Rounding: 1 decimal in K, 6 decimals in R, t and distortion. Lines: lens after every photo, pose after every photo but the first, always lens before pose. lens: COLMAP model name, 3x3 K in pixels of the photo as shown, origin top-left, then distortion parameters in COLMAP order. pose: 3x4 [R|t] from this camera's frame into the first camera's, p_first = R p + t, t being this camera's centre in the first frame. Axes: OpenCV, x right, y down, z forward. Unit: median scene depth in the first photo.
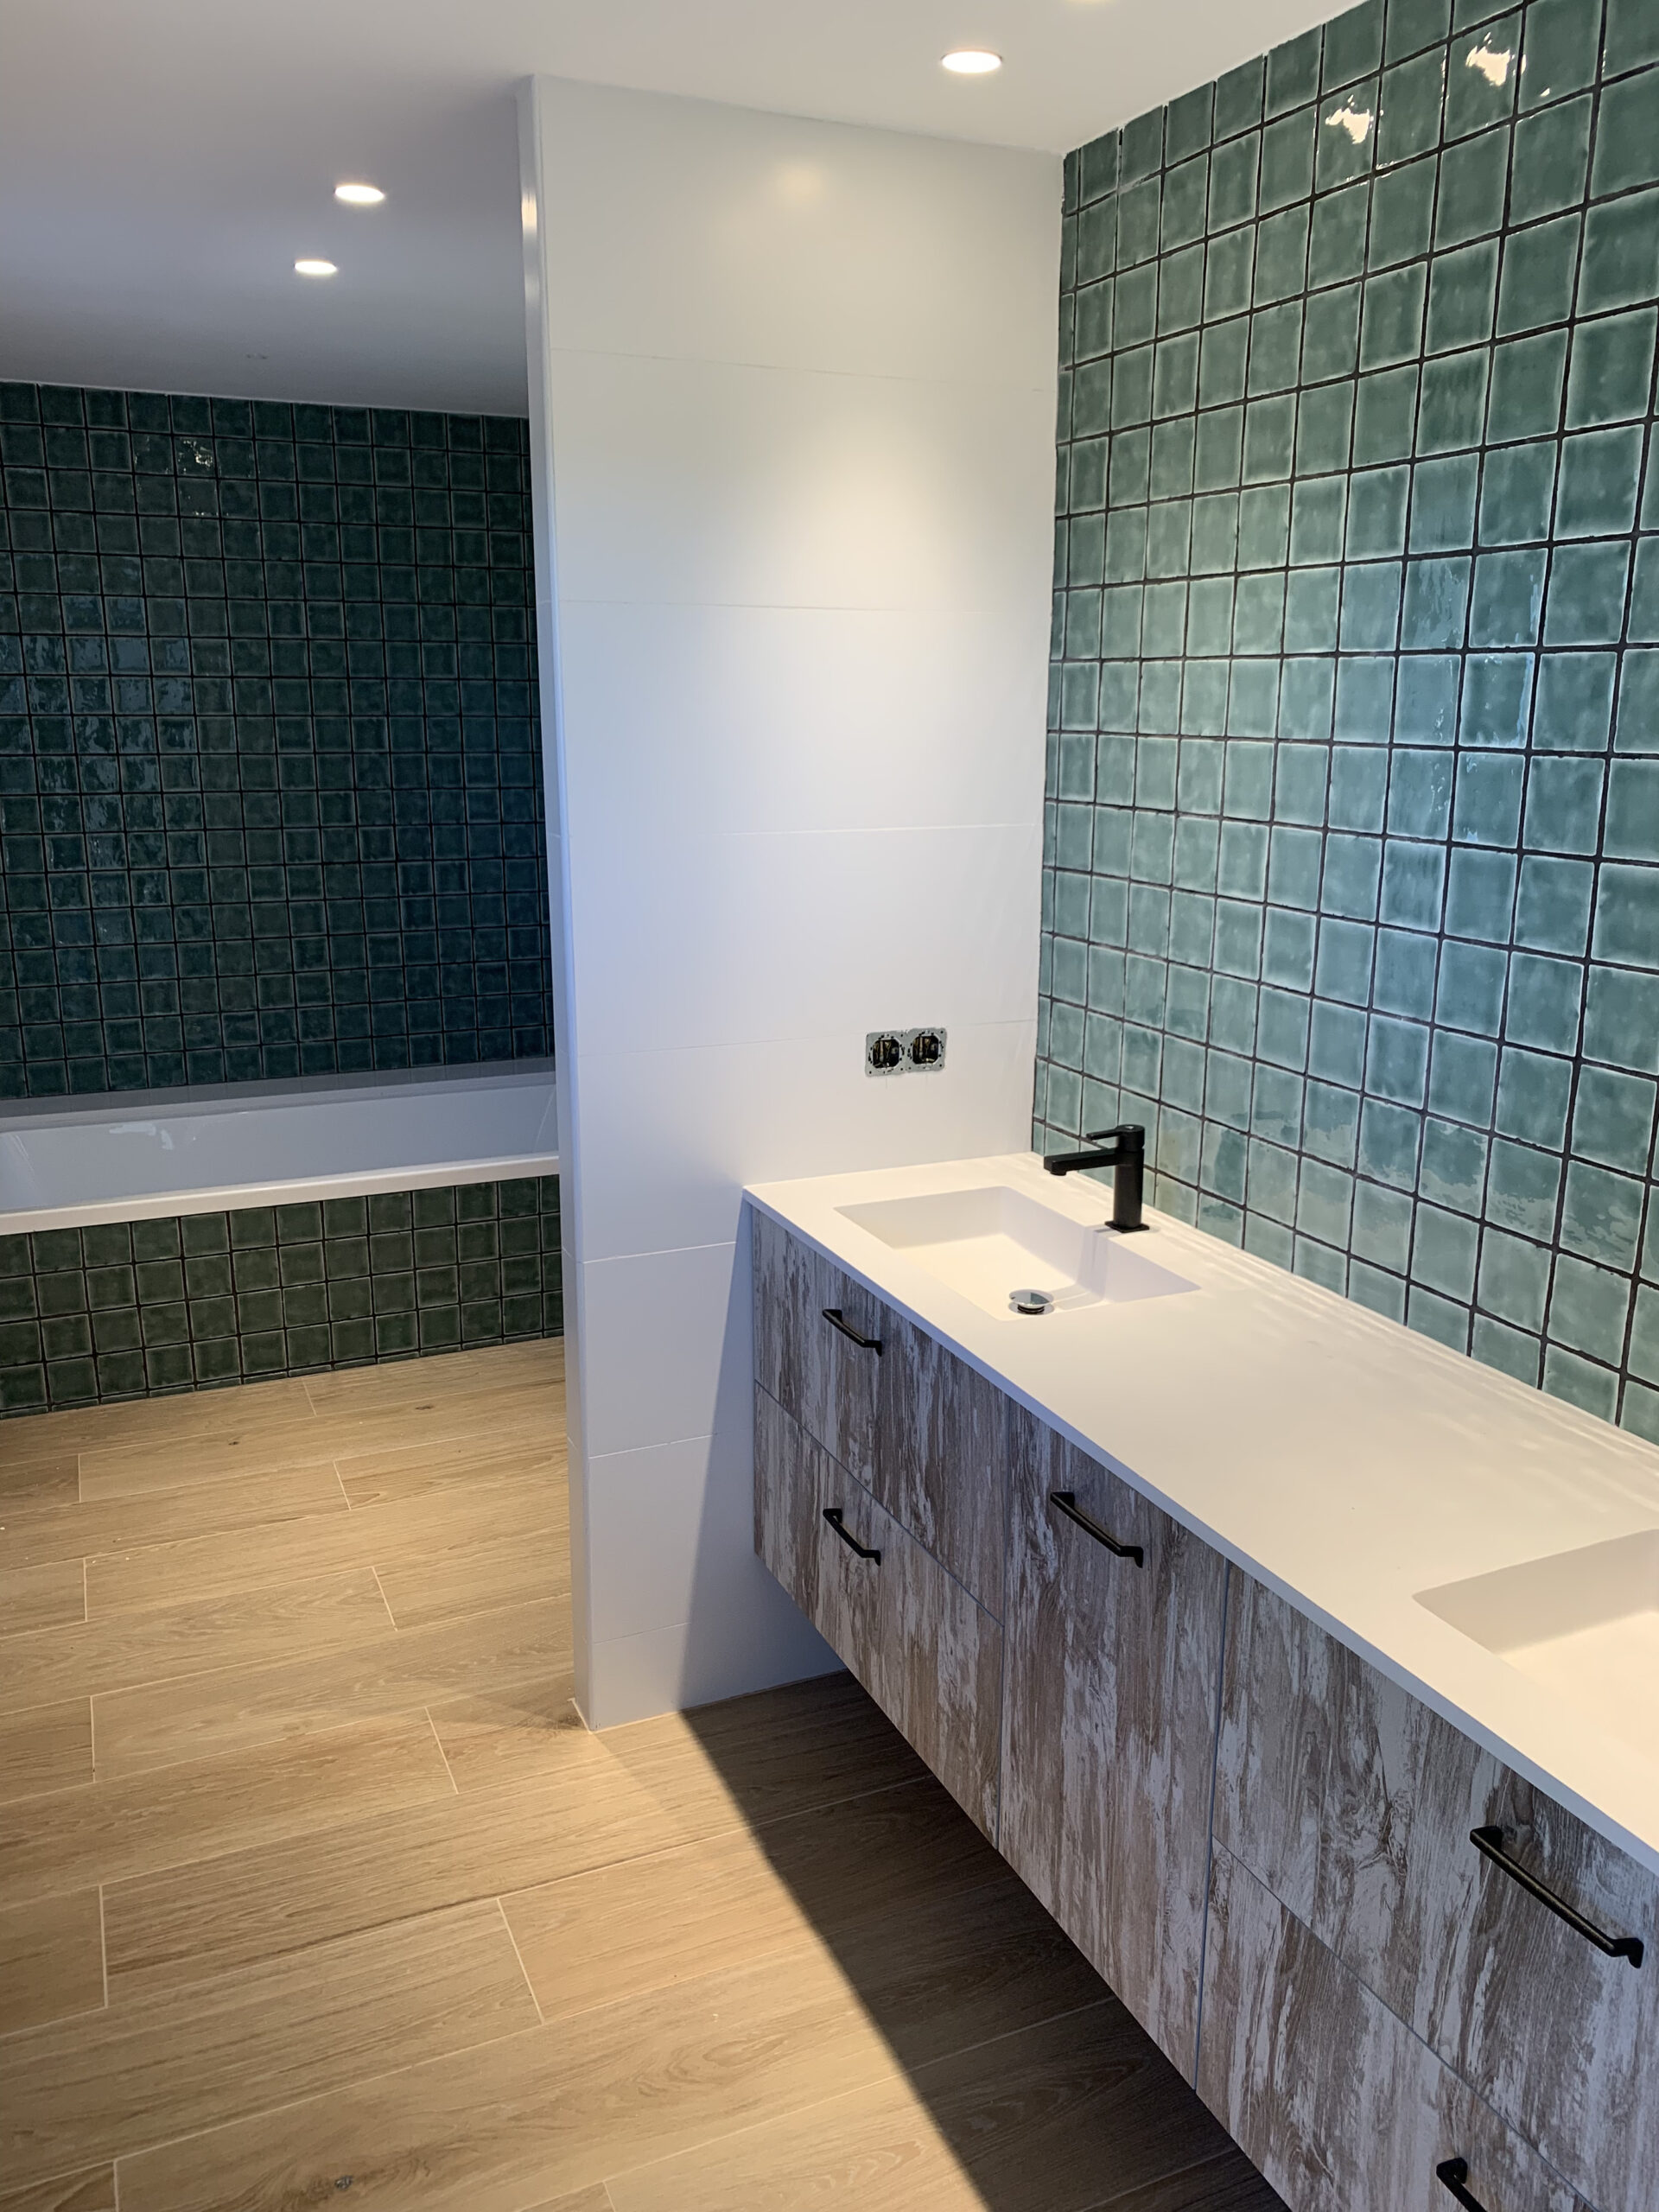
lens RADIAL K [[1735.0, 0, 826.2], [0, 1735.0, 1104.4], [0, 0, 1]] dist [0.059689, -0.061840]
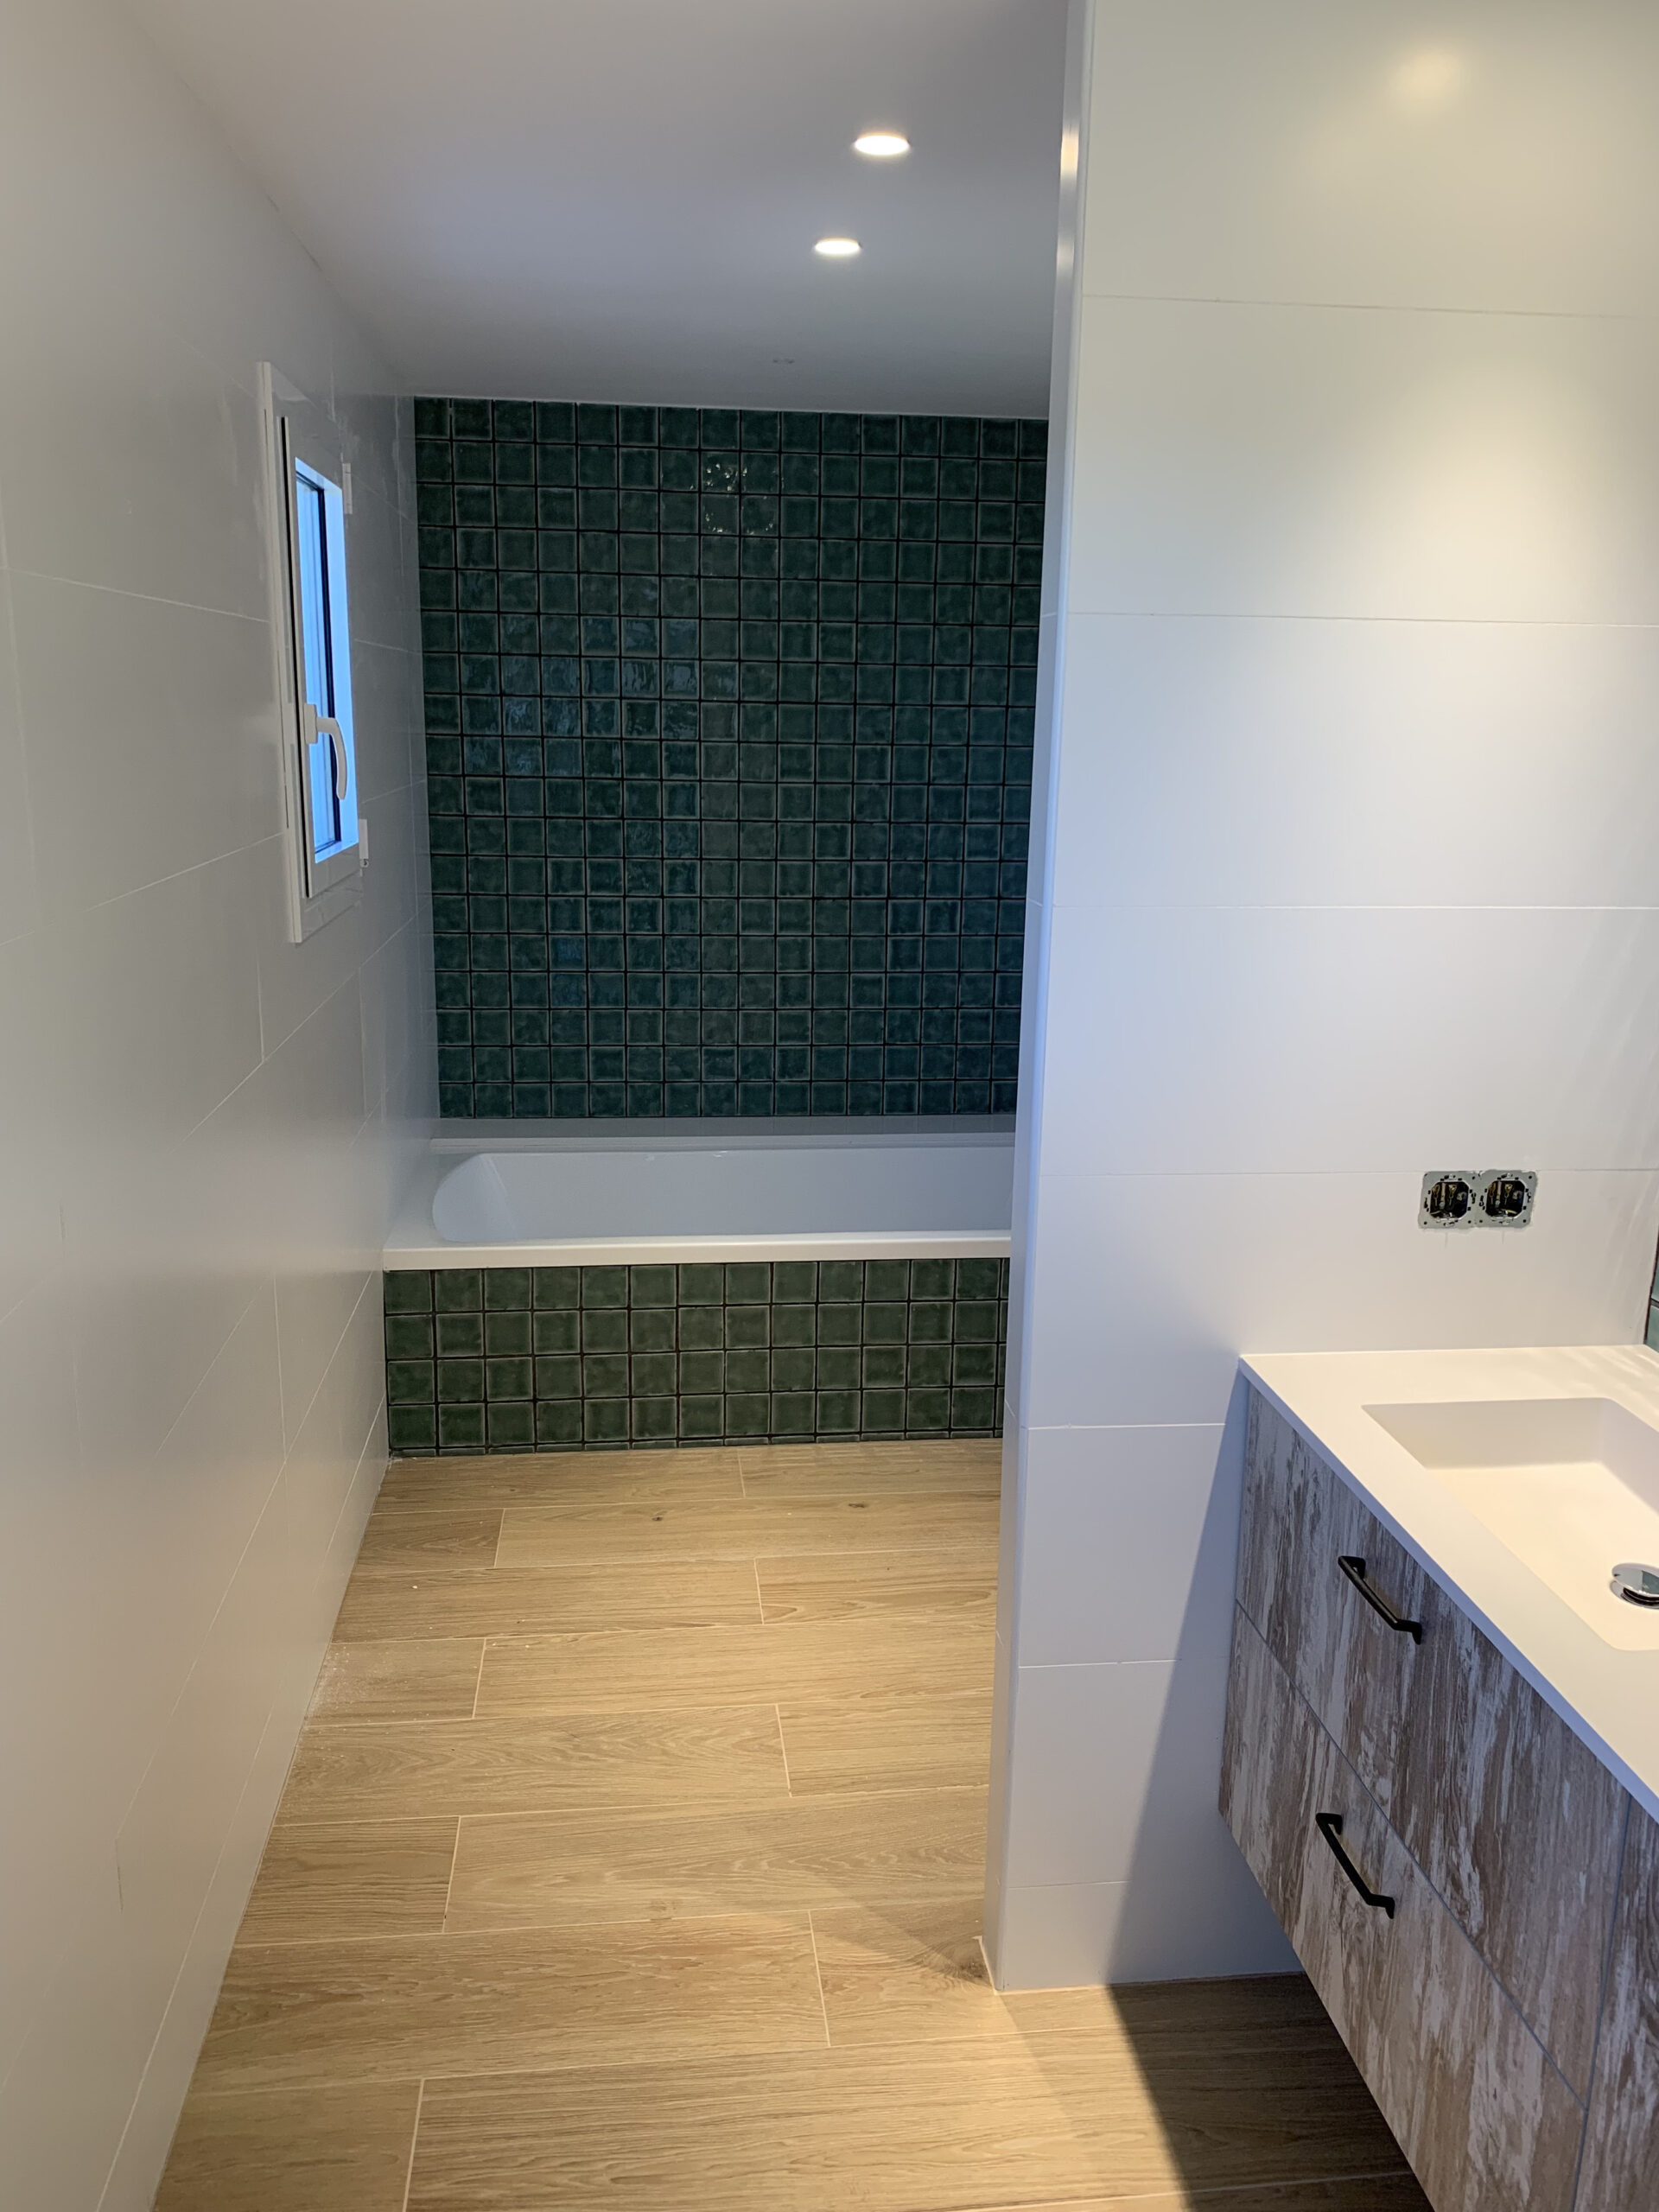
lens RADIAL K [[1735.0, 0, 826.2], [0, 1735.0, 1104.4], [0, 0, 1]] dist [0.059689, -0.061840]
pose [[0.956635, 0.081172, -0.279750, -0.010389], [-0.085354, 0.996347, -0.002779, -0.030749], [0.278502, 0.026536, 0.960069, 0.124466]]
